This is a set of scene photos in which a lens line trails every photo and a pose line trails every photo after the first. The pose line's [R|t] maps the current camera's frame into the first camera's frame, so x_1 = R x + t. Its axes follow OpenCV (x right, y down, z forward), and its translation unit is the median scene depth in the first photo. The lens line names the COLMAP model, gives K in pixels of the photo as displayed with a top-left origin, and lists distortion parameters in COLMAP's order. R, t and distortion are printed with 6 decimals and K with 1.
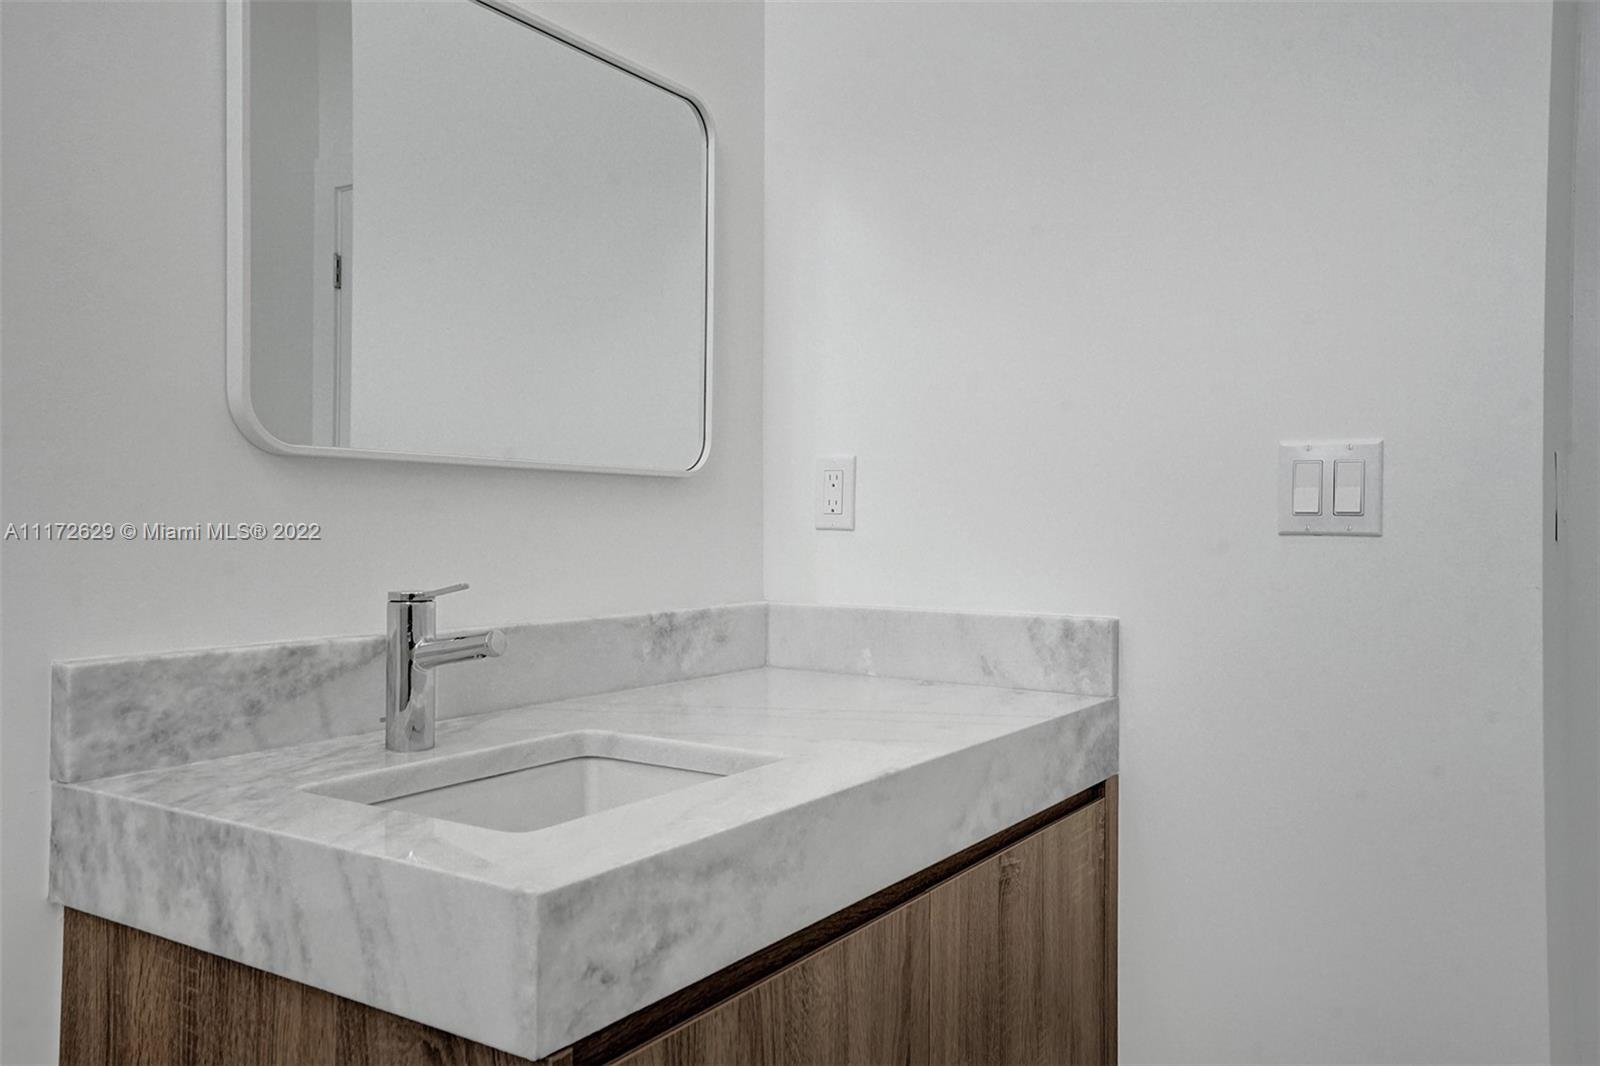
lens RADIAL K [[1211.8, 0, 795.2], [0, 1211.8, 525.2], [0, 0, 1]] dist [0.010019, 0.001909]
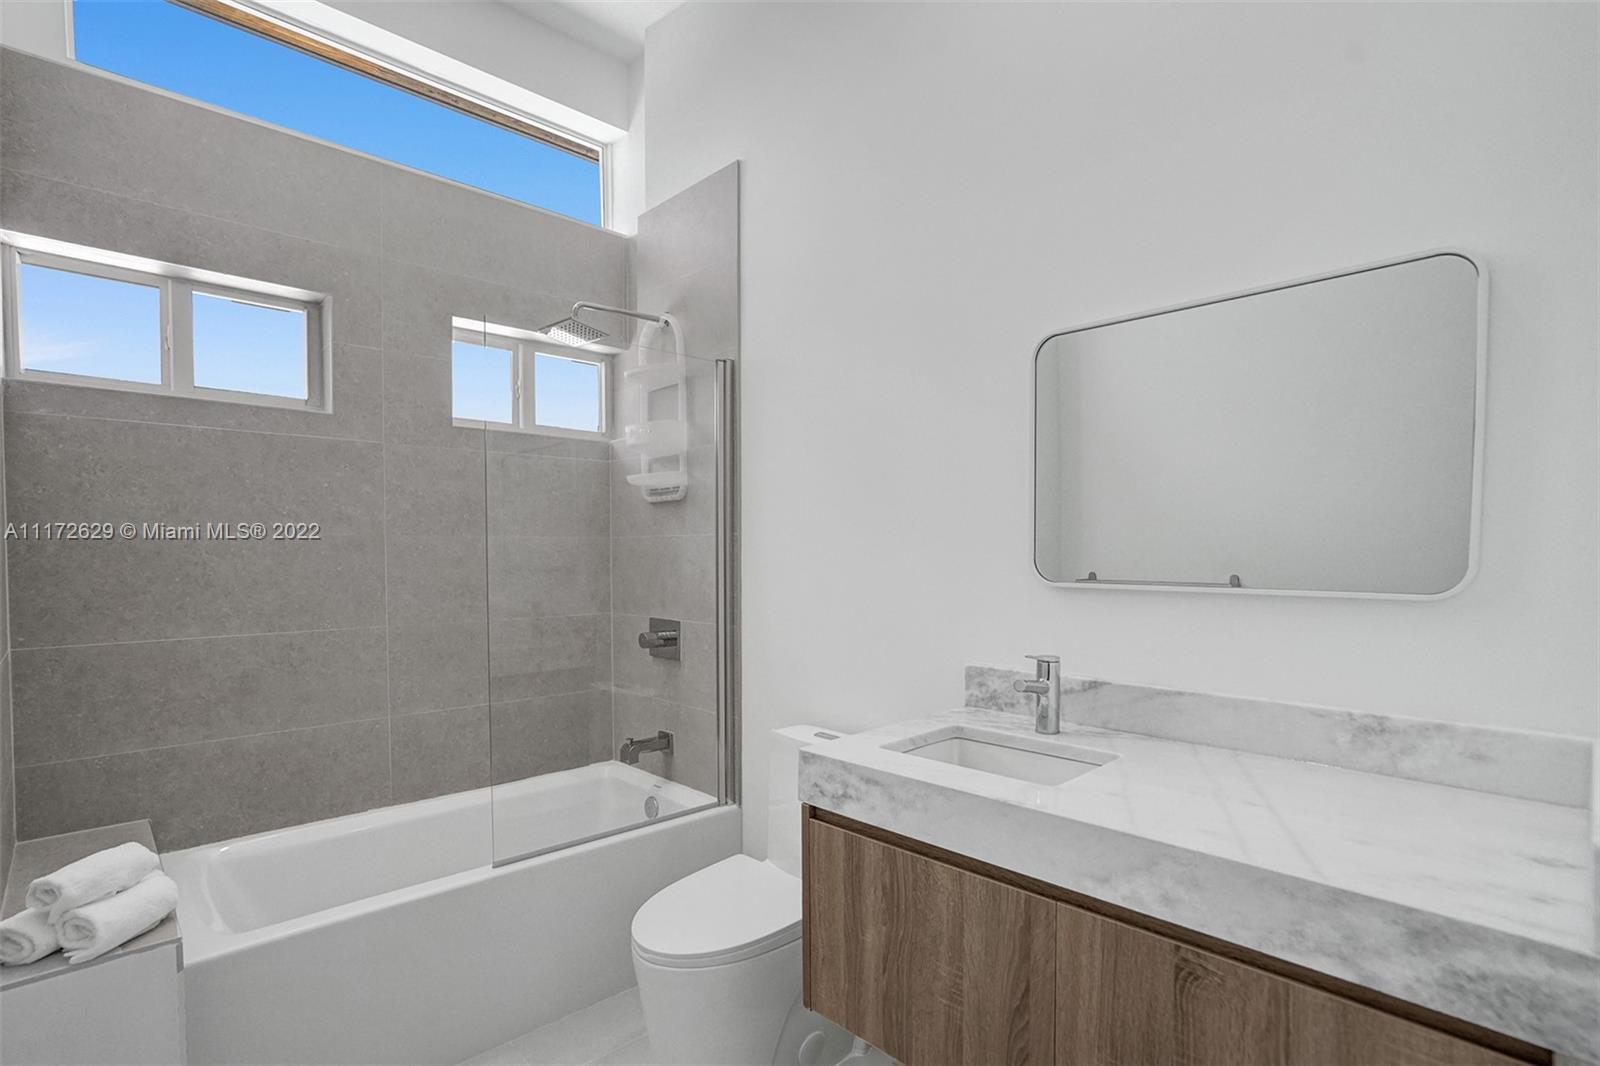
lens RADIAL K [[795.9, 0, 798.7], [0, 795.9, 544.1], [0, 0, 1]] dist [-0.011661, 0.005605]
pose [[-0.191189, -0.000534, -0.981553, 1.182129], [0.001629, 0.999998, -0.000861, -0.148437], [0.981552, -0.001764, -0.191187, 0.904030]]
